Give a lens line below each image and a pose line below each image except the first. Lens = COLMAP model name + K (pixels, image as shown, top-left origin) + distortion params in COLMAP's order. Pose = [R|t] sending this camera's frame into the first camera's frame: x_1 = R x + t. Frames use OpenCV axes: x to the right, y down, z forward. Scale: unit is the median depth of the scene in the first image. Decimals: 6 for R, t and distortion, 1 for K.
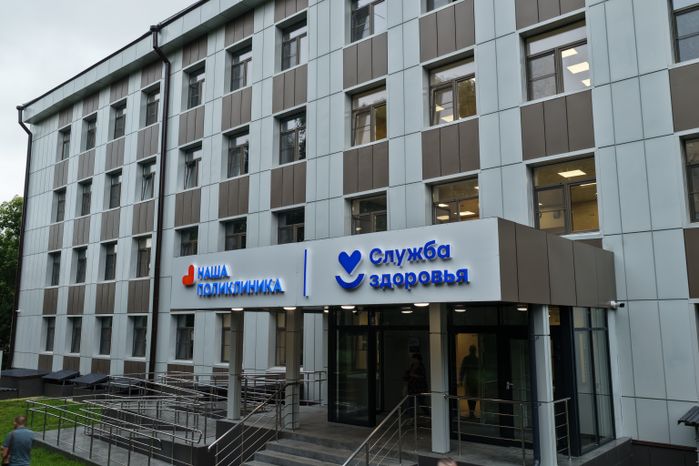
lens RADIAL K [[583.3, 0, 350.4], [0, 583.3, 234.6], [0, 0, 1]] dist [-0.013761, 0.033771]
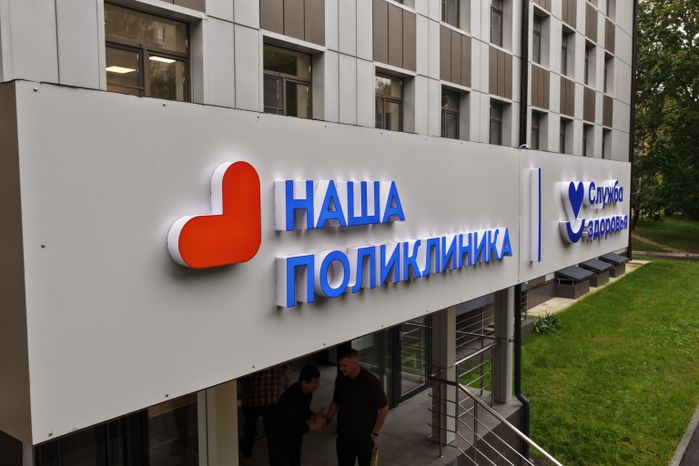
lens RADIAL K [[583.3, 0, 353.1], [0, 583.3, 233.8], [0, 0, 1]] dist [-0.013761, 0.033771]
pose [[-0.043702, -0.079847, 0.995849, -0.491106], [-0.145765, 0.986644, 0.072712, 0.058668], [-0.988353, -0.141983, -0.054757, 1.015530]]
